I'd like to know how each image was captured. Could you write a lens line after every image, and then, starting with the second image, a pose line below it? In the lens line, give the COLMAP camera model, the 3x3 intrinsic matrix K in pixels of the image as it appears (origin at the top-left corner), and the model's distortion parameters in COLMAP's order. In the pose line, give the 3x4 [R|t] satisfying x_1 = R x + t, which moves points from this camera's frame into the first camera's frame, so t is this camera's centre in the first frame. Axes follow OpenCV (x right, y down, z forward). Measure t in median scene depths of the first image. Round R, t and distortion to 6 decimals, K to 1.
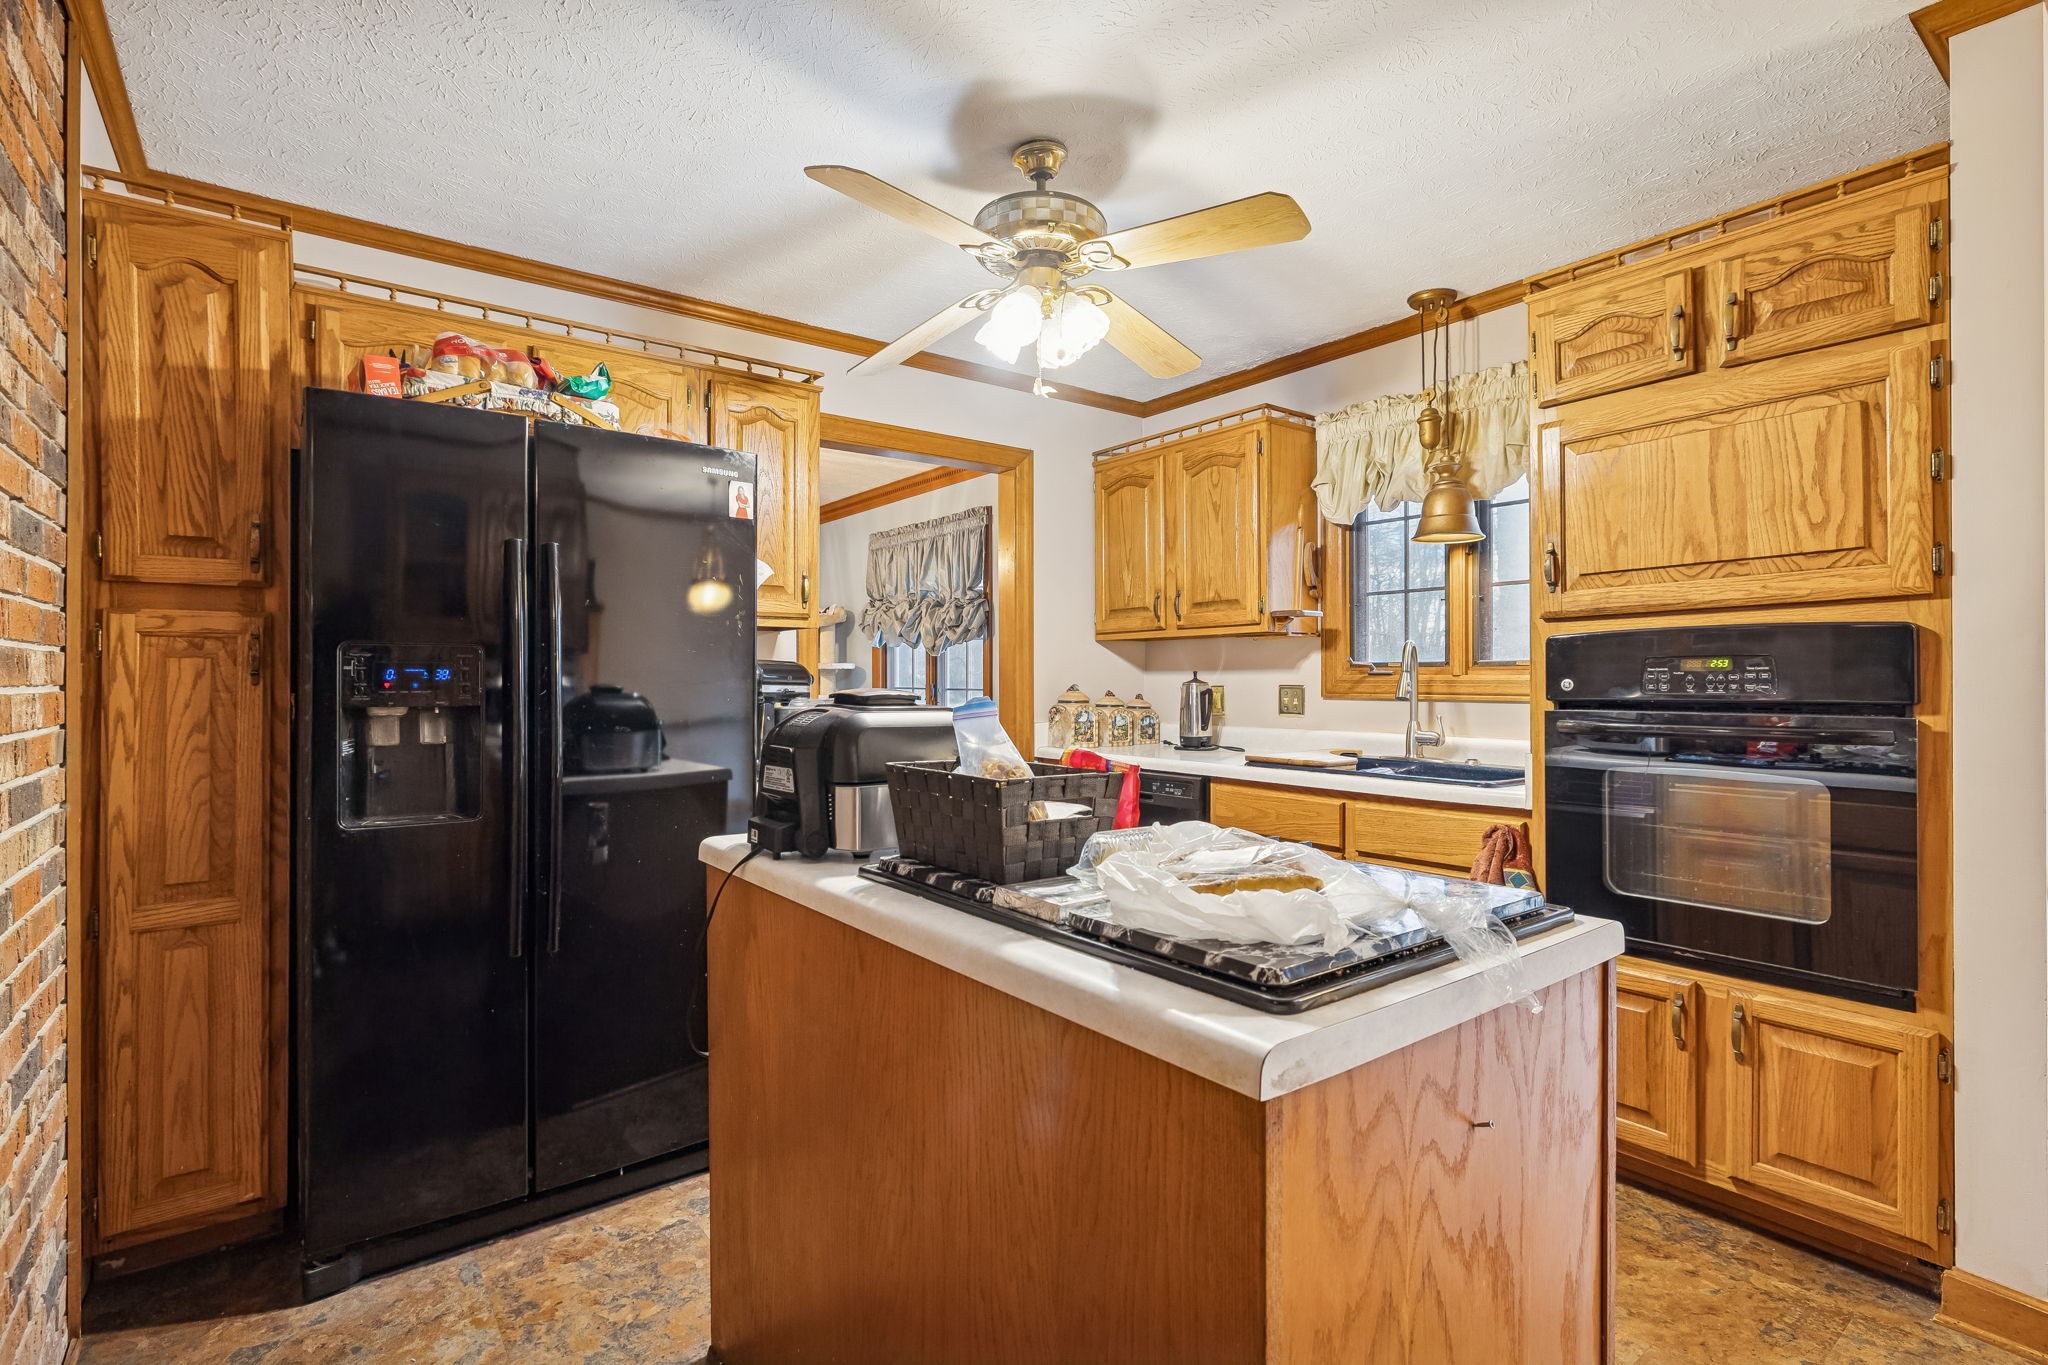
lens RADIAL K [[932.3, 0, 1021.8], [0, 932.3, 673.7], [0, 0, 1]] dist [-0.003618, -0.000035]
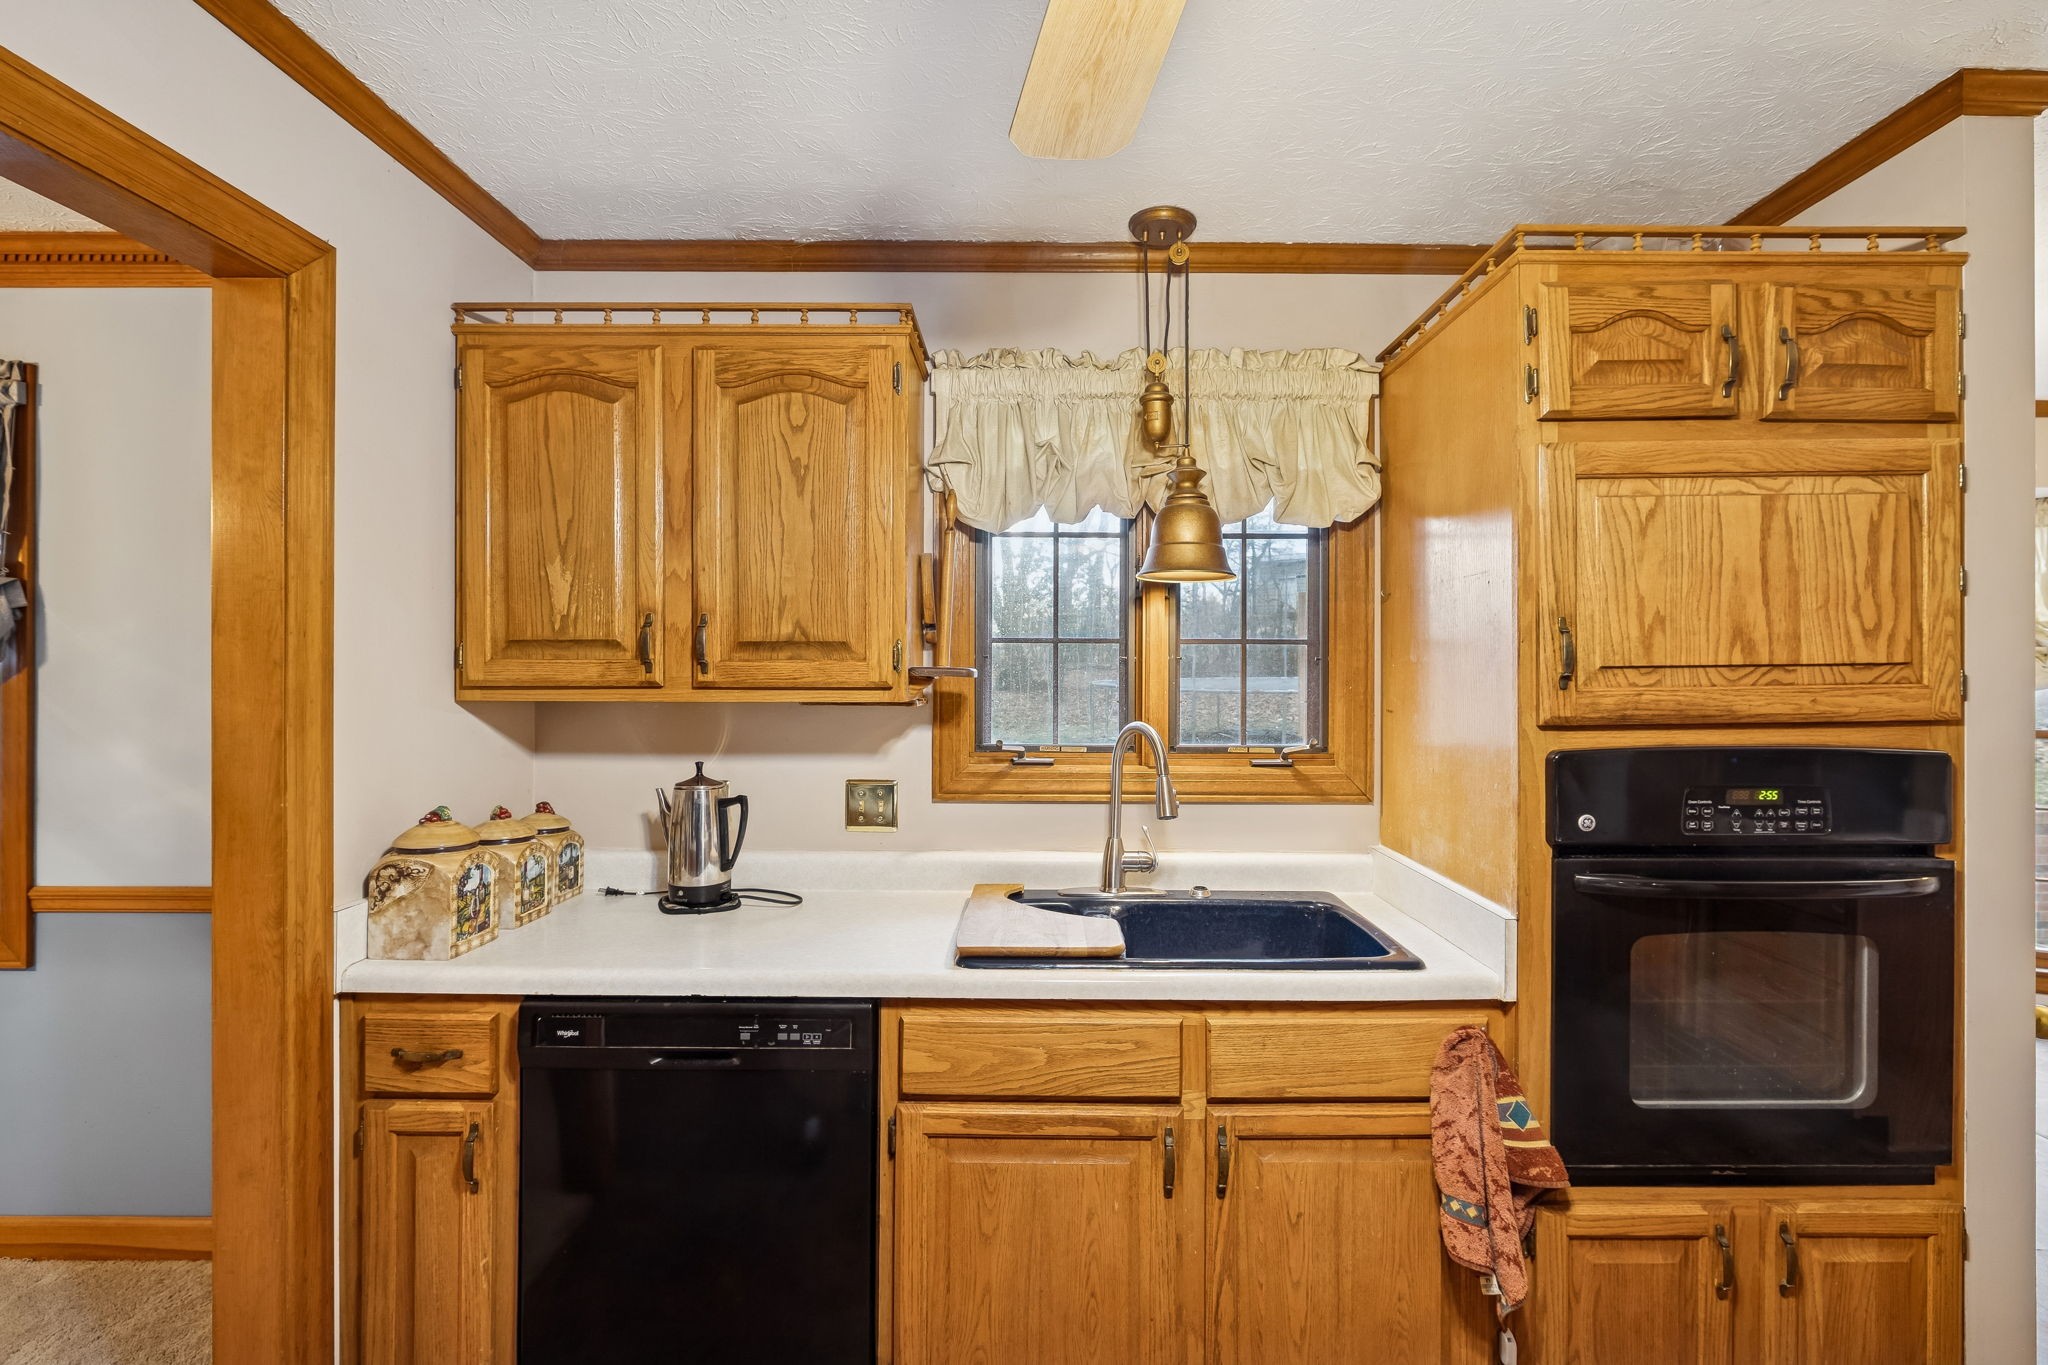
lens RADIAL K [[932.3, 0, 1021.8], [0, 932.3, 673.7], [0, 0, 1]] dist [-0.003618, -0.000035]
pose [[0.609221, 0.003720, 0.792991, -0.247369], [-0.007146, 0.999974, 0.000798, -0.105650], [-0.792968, -0.006153, 0.609232, 0.984963]]
